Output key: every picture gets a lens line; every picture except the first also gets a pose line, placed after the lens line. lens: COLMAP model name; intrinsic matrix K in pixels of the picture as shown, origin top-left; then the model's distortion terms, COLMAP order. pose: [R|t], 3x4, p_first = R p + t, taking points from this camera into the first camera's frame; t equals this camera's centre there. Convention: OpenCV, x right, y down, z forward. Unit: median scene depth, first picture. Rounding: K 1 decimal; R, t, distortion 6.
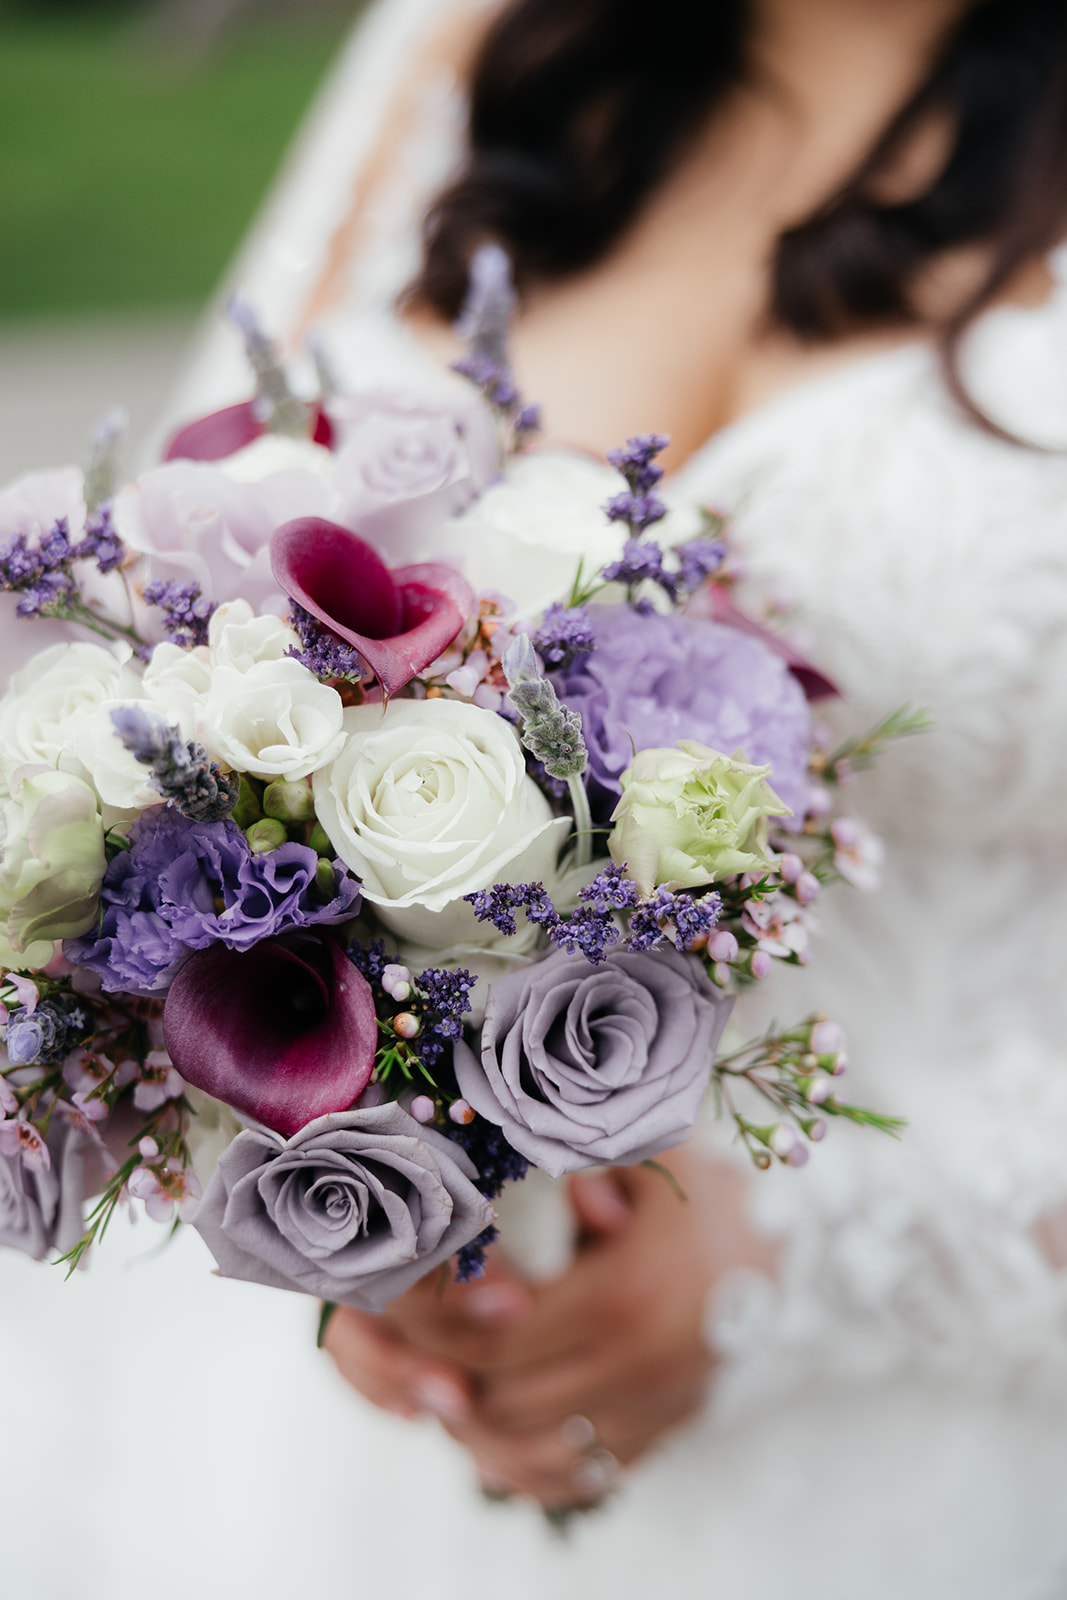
lens RADIAL K [[2144.5, 0, 533.5], [0, 2144.5, 800.0], [0, 0, 1]] dist [0.018919, 0.010874]
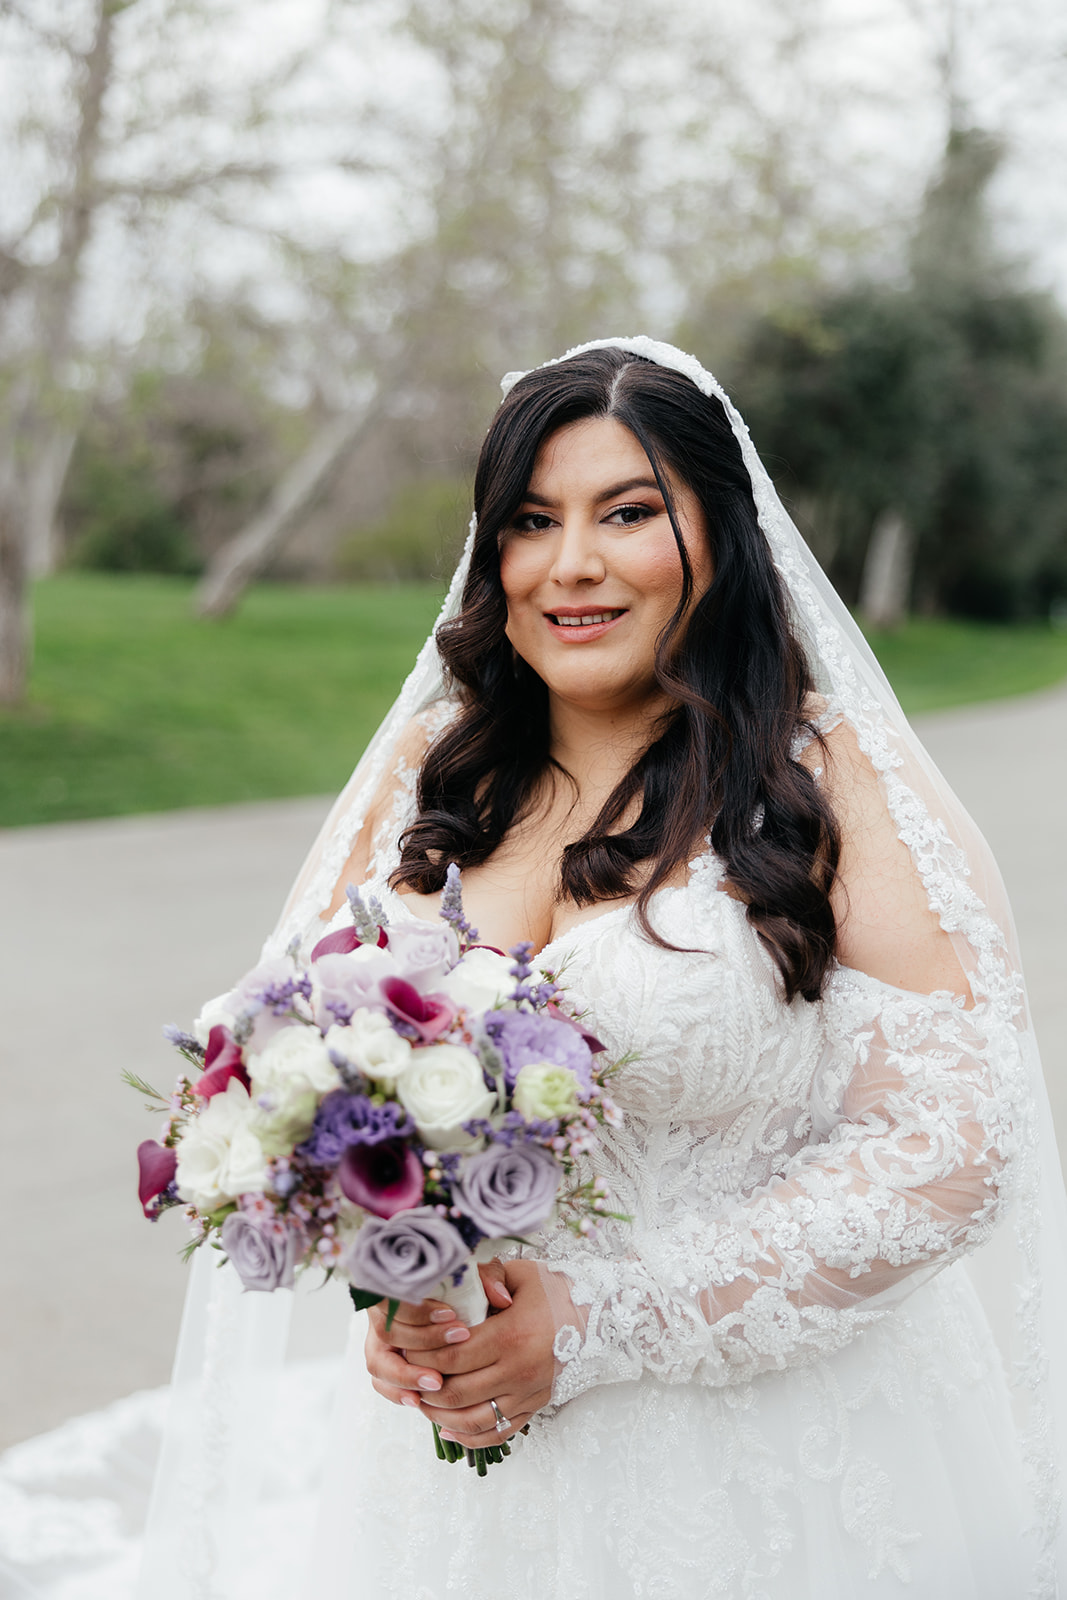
lens RADIAL K [[1973.6, 0, 533.5], [0, 1973.6, 800.0], [0, 0, 1]] dist [0.003971, 0.004528]
pose [[0.995538, 0.003372, 0.094299, -0.157805], [0.017769, 0.974781, -0.222455, 0.185401], [-0.092671, 0.223138, 0.970372, -1.307684]]
